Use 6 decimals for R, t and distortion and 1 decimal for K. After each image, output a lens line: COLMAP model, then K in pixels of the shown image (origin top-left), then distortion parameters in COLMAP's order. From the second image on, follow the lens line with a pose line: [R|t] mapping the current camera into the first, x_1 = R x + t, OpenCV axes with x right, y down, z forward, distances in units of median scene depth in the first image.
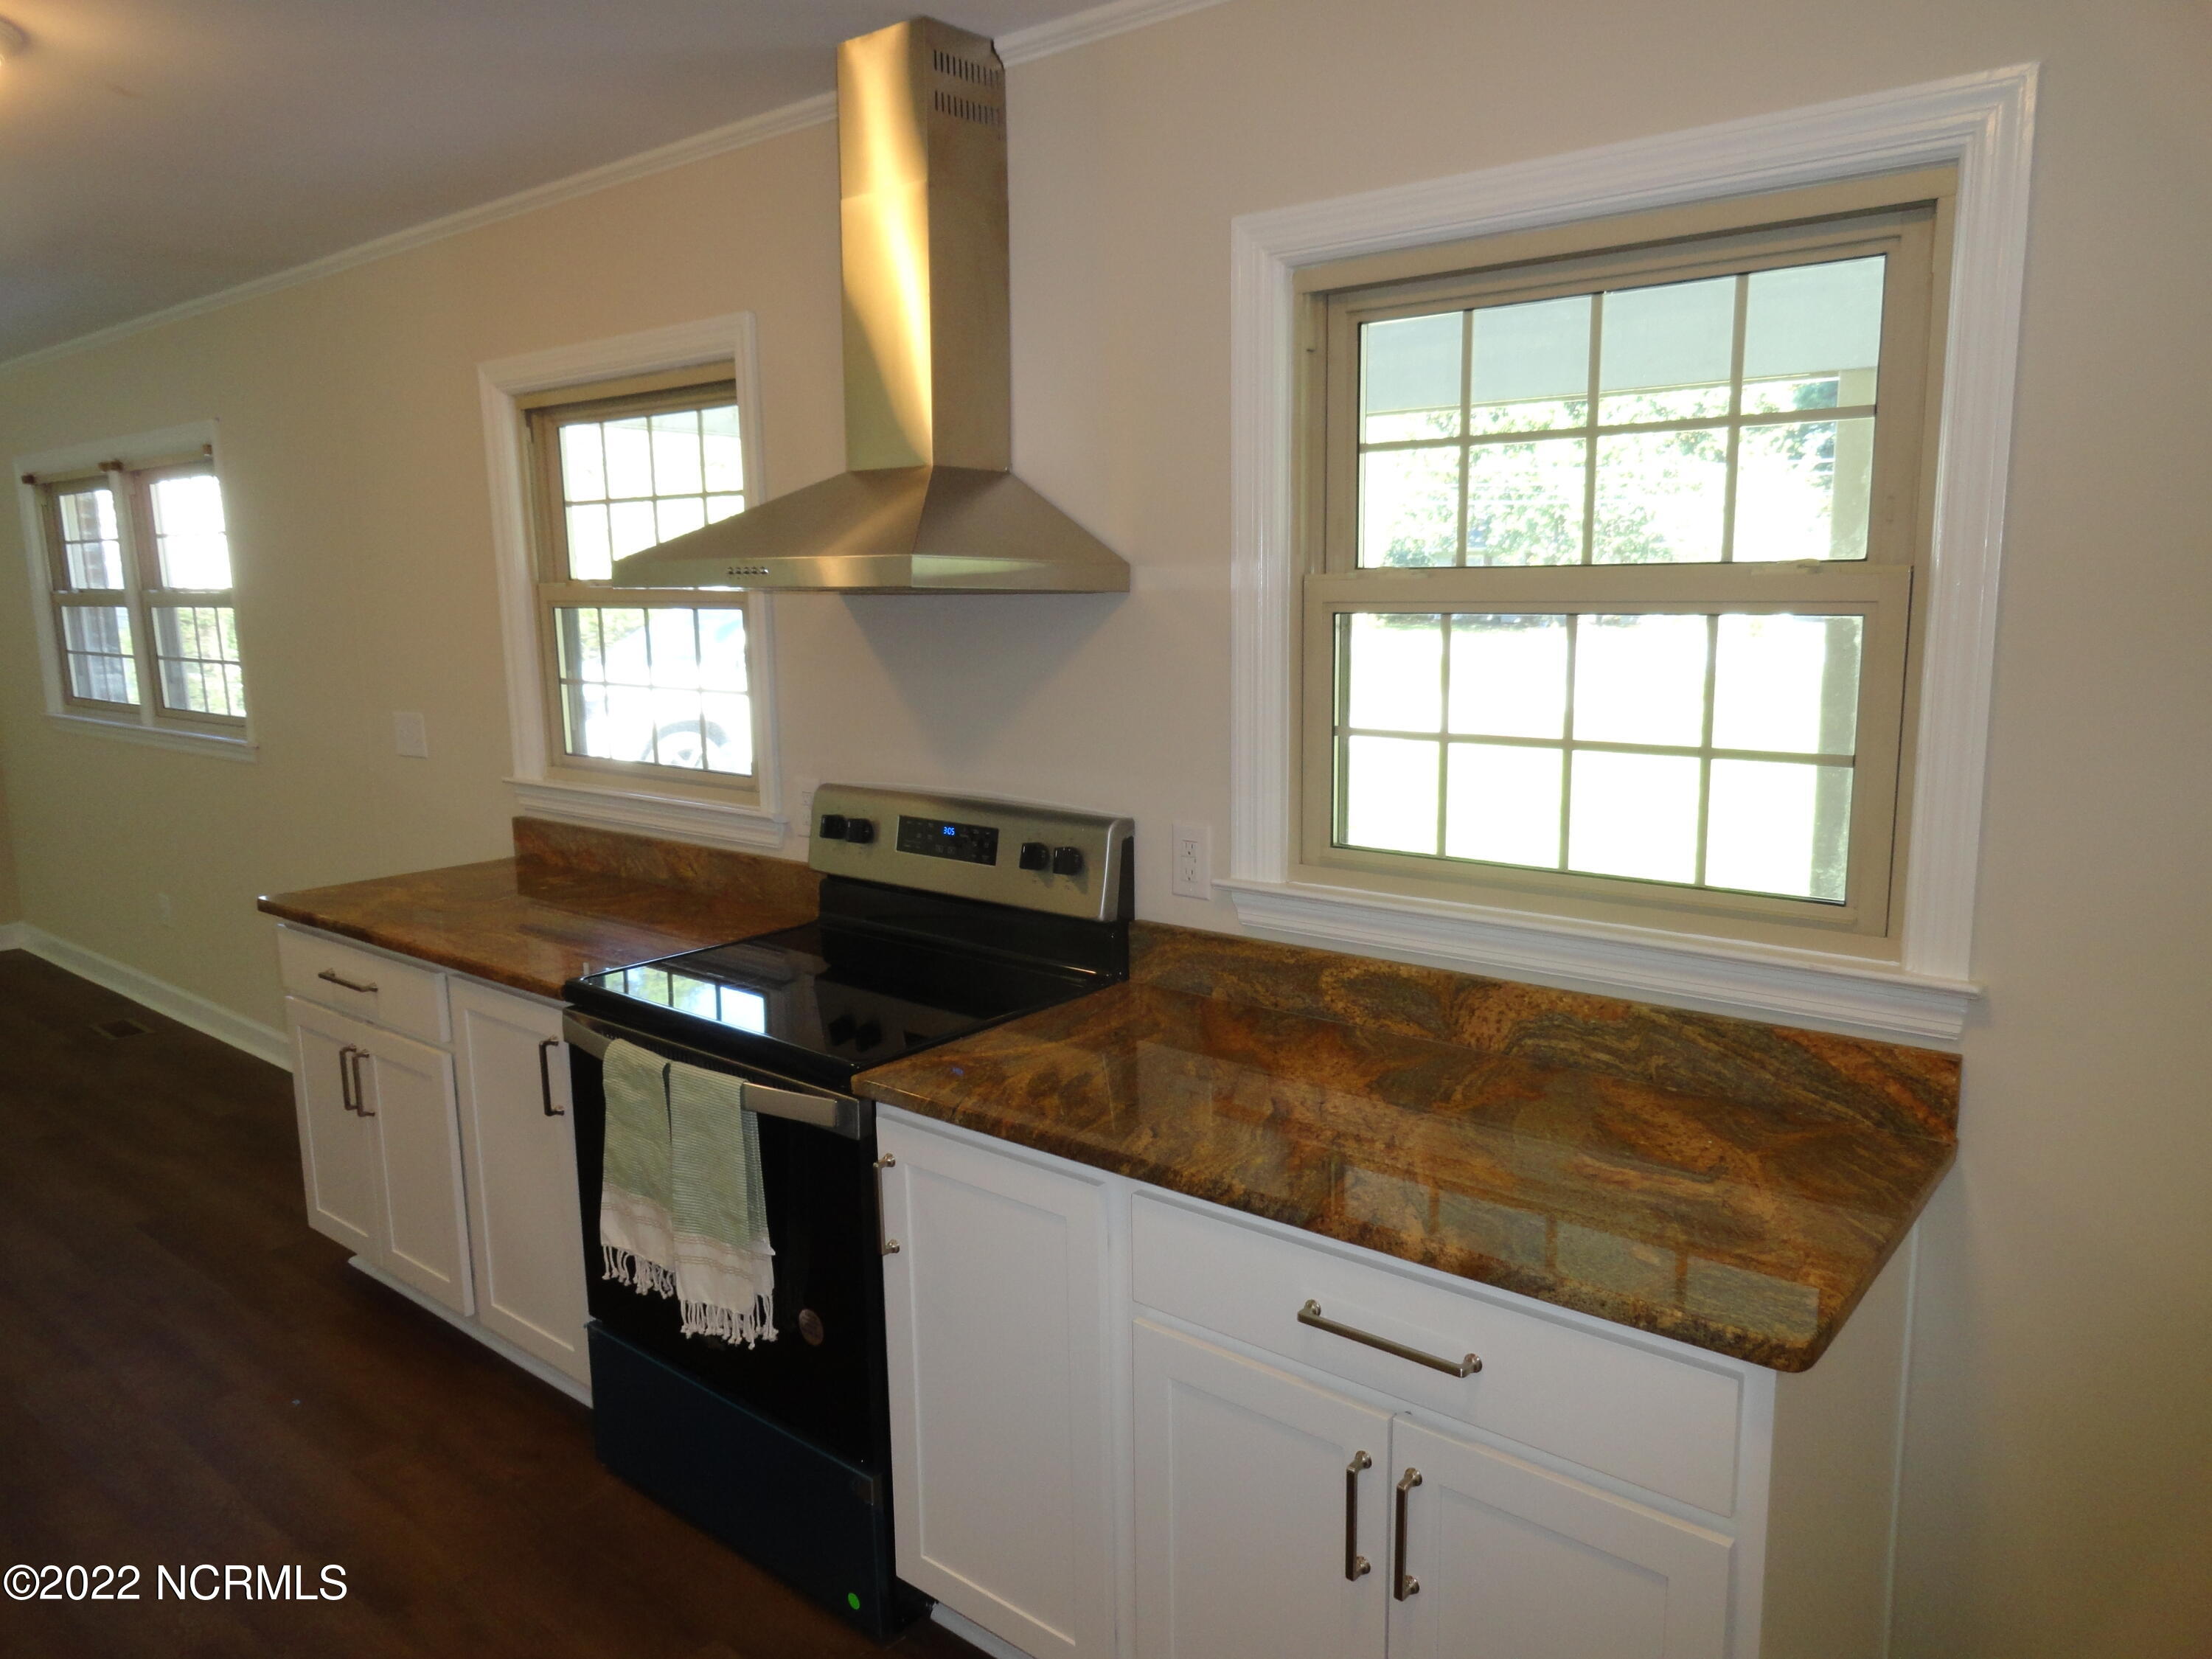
lens RADIAL K [[1511.9, 0, 1117.7], [0, 1511.9, 833.5], [0, 0, 1]] dist [-0.008343, 0.005205]
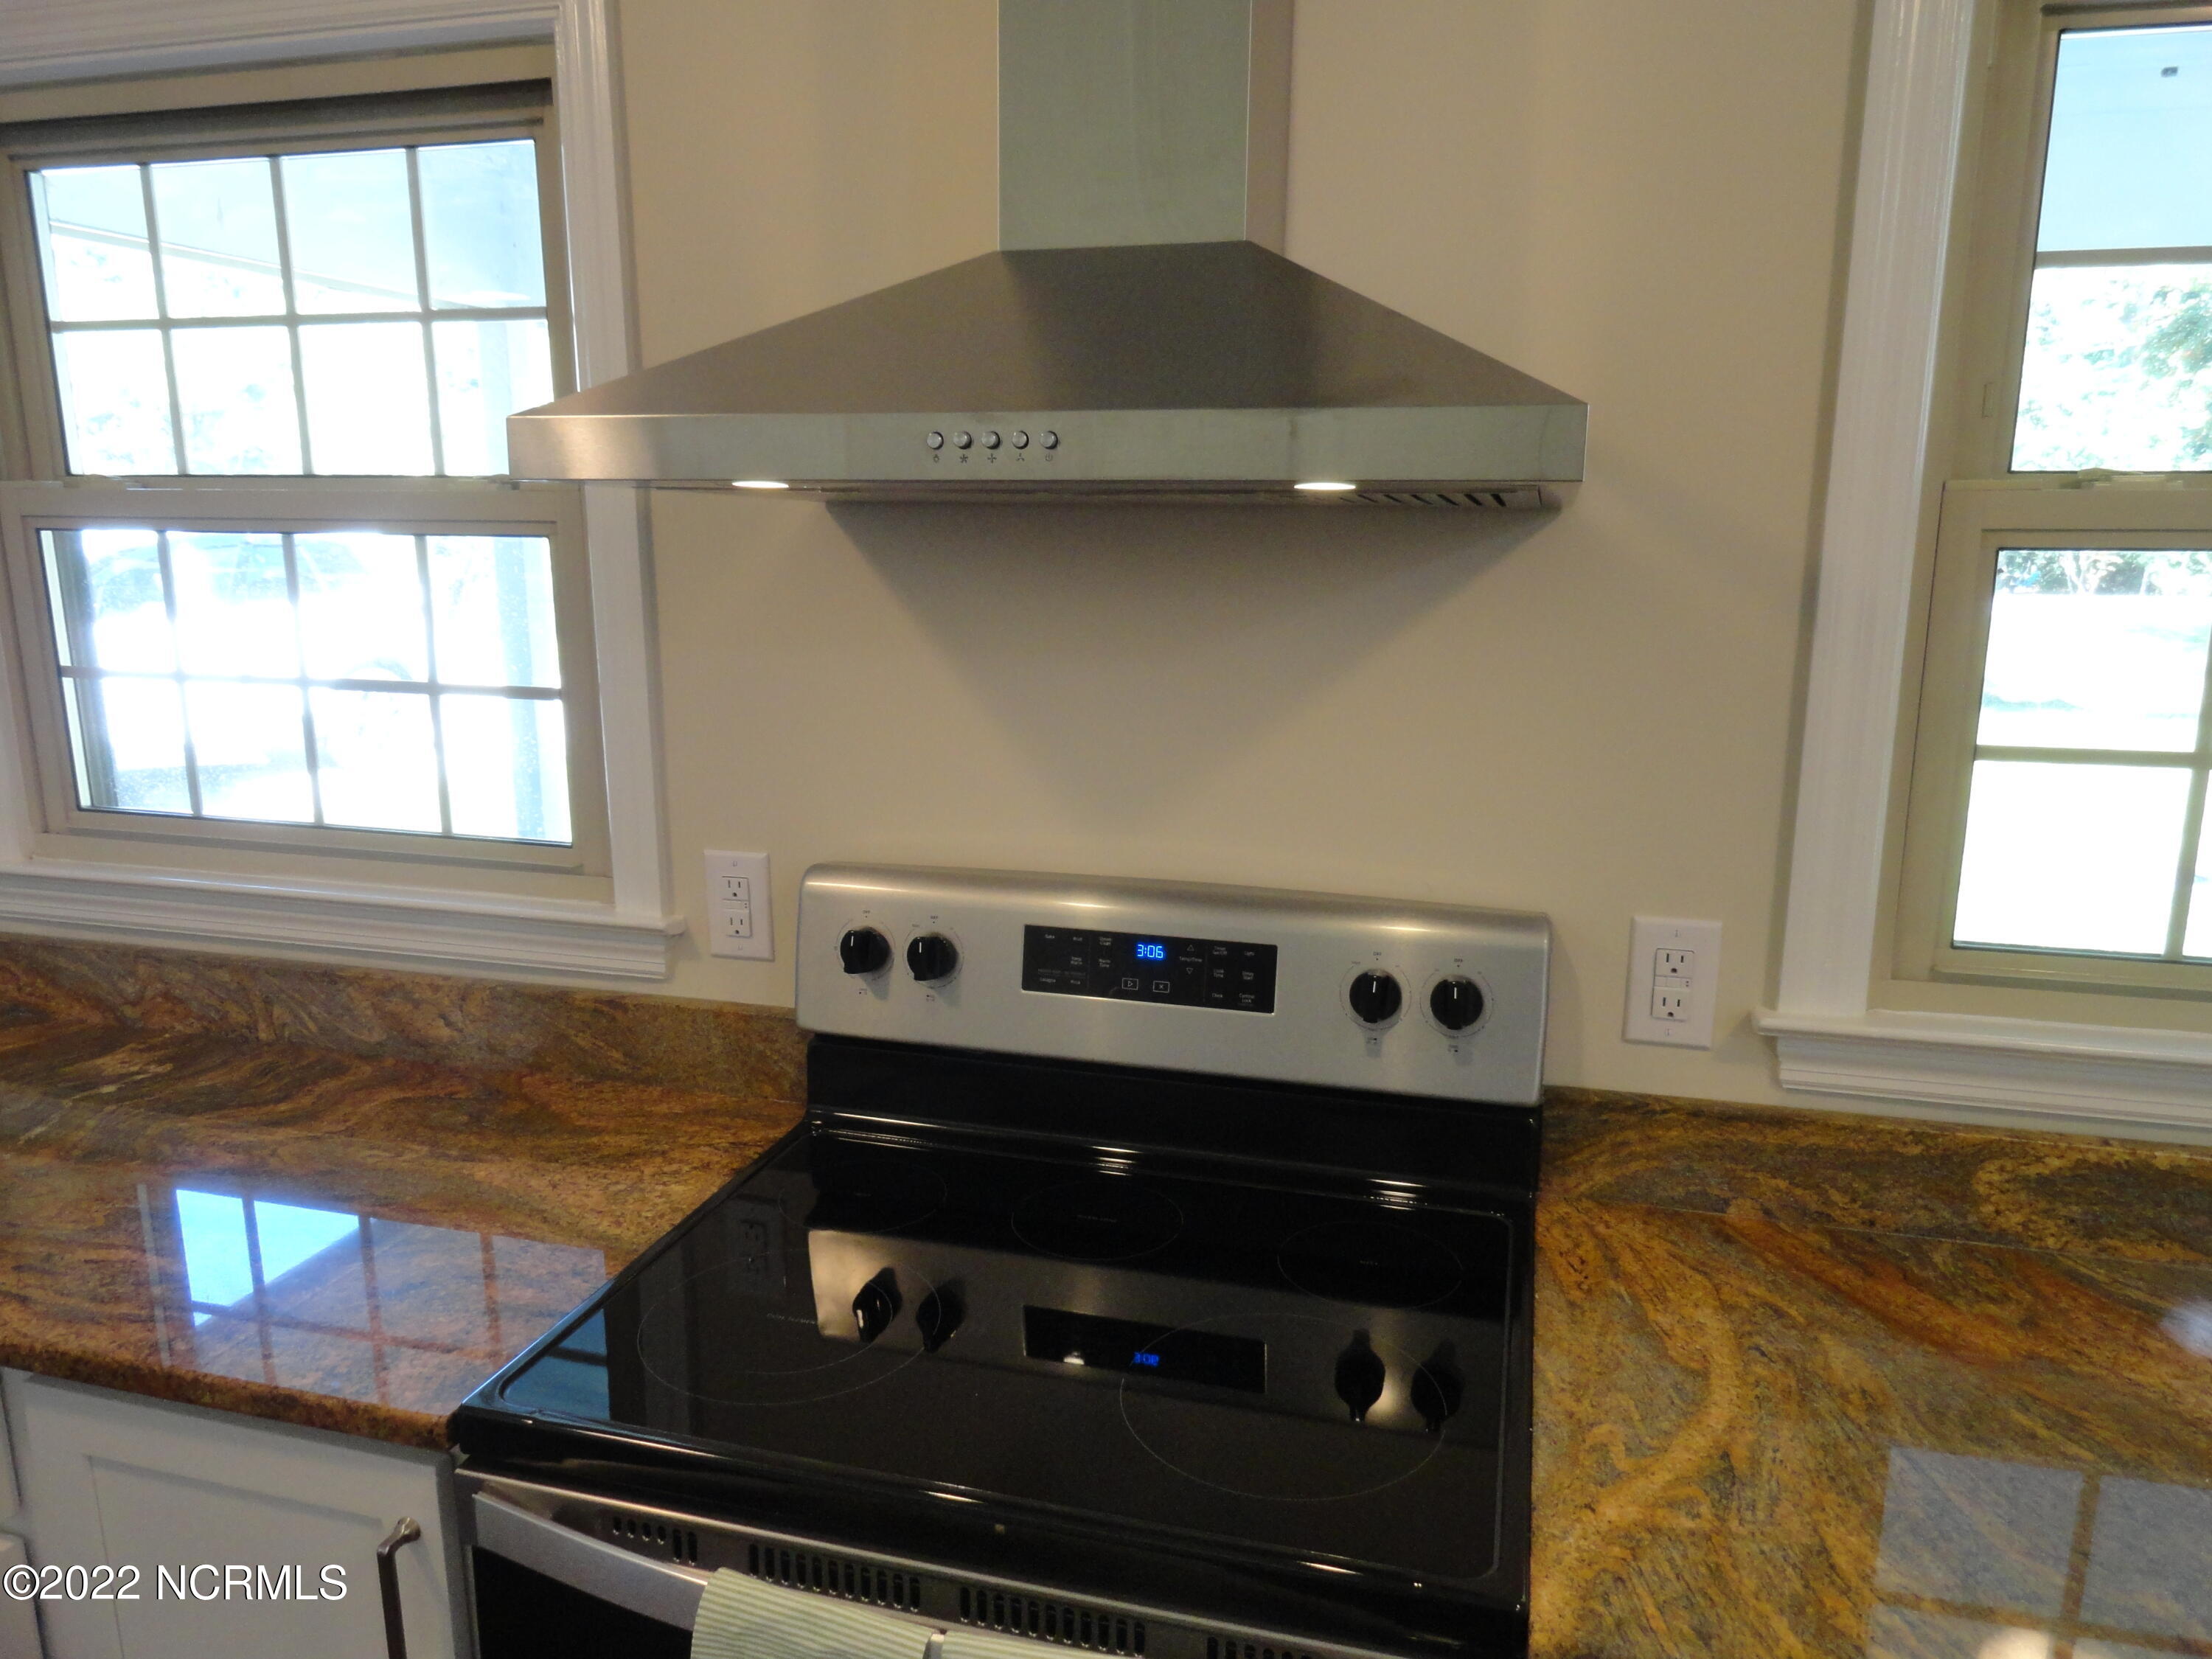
lens RADIAL K [[1580.4, 0, 1198.1], [0, 1580.4, 825.3], [0, 0, 1]] dist [-0.010229, 0.002958]
pose [[0.912598, -0.070740, 0.402692, -0.320215], [0.054562, 0.997180, 0.051521, -0.075019], [-0.405201, -0.025047, 0.913884, 0.473366]]
